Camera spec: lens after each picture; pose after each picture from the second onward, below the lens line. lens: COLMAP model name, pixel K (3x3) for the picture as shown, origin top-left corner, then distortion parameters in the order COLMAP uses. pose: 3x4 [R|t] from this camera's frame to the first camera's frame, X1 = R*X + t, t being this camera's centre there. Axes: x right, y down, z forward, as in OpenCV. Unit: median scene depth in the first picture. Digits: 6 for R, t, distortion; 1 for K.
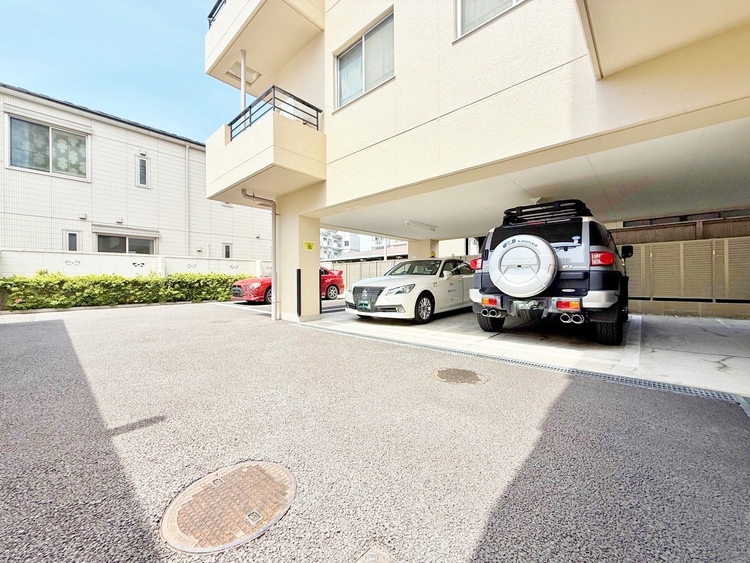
lens RADIAL K [[297.7, 0, 374.4], [0, 297.7, 279.5], [0, 0, 1]] dist [0.002128, 0.000268]
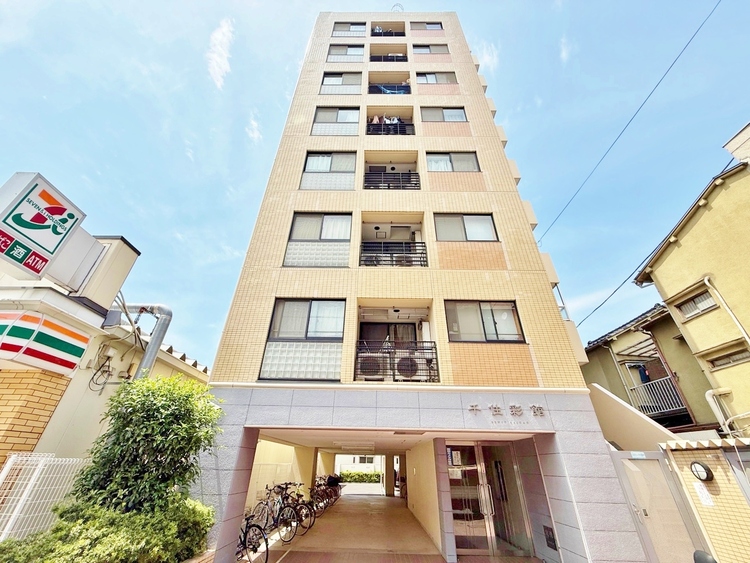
lens RADIAL K [[297.7, 0, 376.2], [0, 297.7, 280.9], [0, 0, 1]] dist [0.002128, 0.000268]
pose [[0.673844, -0.372572, -0.638064, 2.121904], [-0.017885, 0.855084, -0.518181, -0.113211], [0.738658, 0.360584, 0.569530, -1.529830]]
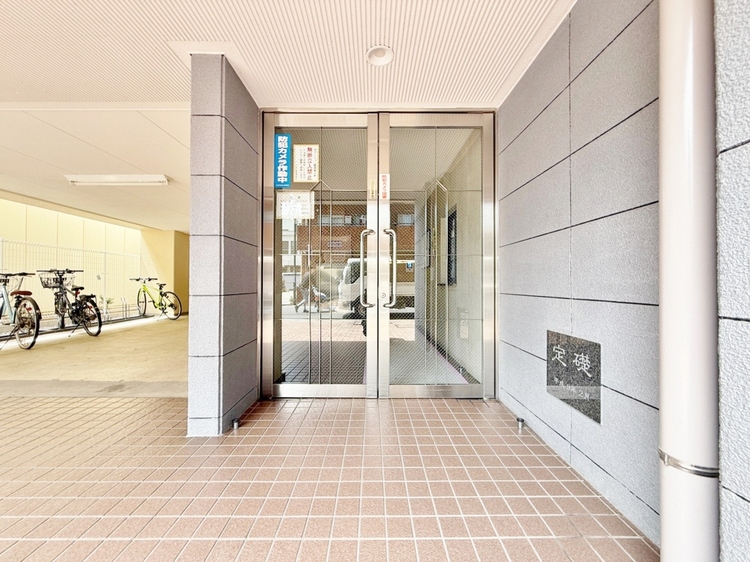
lens RADIAL K [[297.9, 0, 374.3], [0, 297.9, 280.8], [0, 0, 1]] dist [0.001334, 0.000086]
pose [[0.681189, 0.003354, -0.732100, 1.801876], [-0.006816, 0.999975, -0.001761, -0.027010], [0.732076, 0.006190, 0.681195, -0.870875]]
